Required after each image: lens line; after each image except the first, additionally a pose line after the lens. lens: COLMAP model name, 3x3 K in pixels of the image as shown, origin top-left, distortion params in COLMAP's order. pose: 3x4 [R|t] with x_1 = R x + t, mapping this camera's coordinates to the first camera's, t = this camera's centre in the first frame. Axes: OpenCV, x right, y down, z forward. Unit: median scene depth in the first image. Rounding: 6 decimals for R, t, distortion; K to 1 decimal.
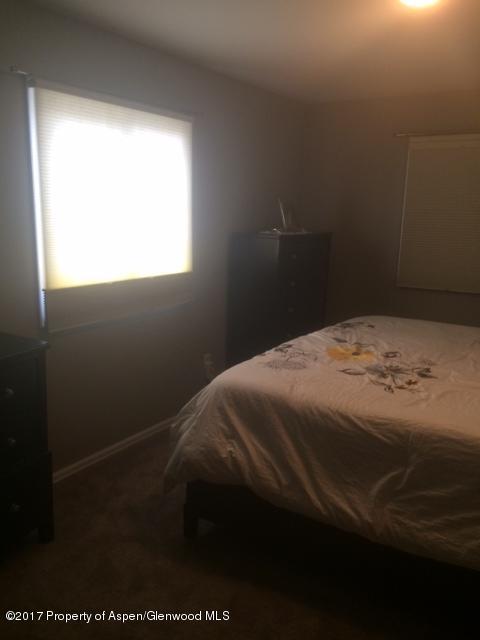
lens RADIAL K [[554.3, 0, 240.0], [0, 554.3, 320.0], [0, 0, 1]] dist [-0.005486, -0.016098]
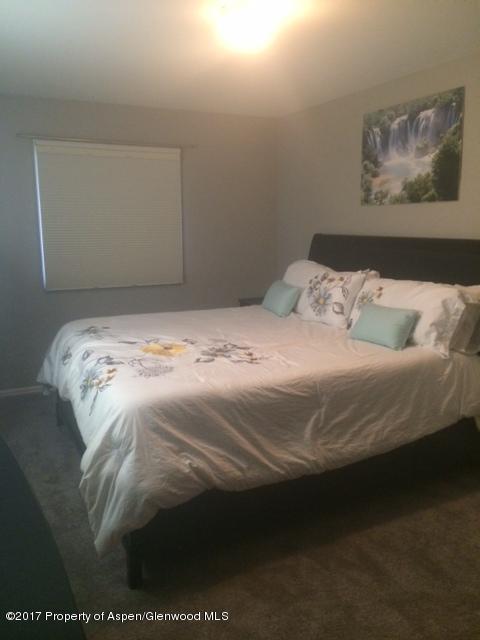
lens RADIAL K [[554.3, 0, 240.0], [0, 554.3, 320.0], [0, 0, 1]] dist [-0.005486, -0.016098]
pose [[0.495017, -0.176830, 0.850699, -0.817079], [0.179017, 0.978823, 0.099293, -0.095995], [-0.850242, 0.103138, 0.516190, 0.437377]]
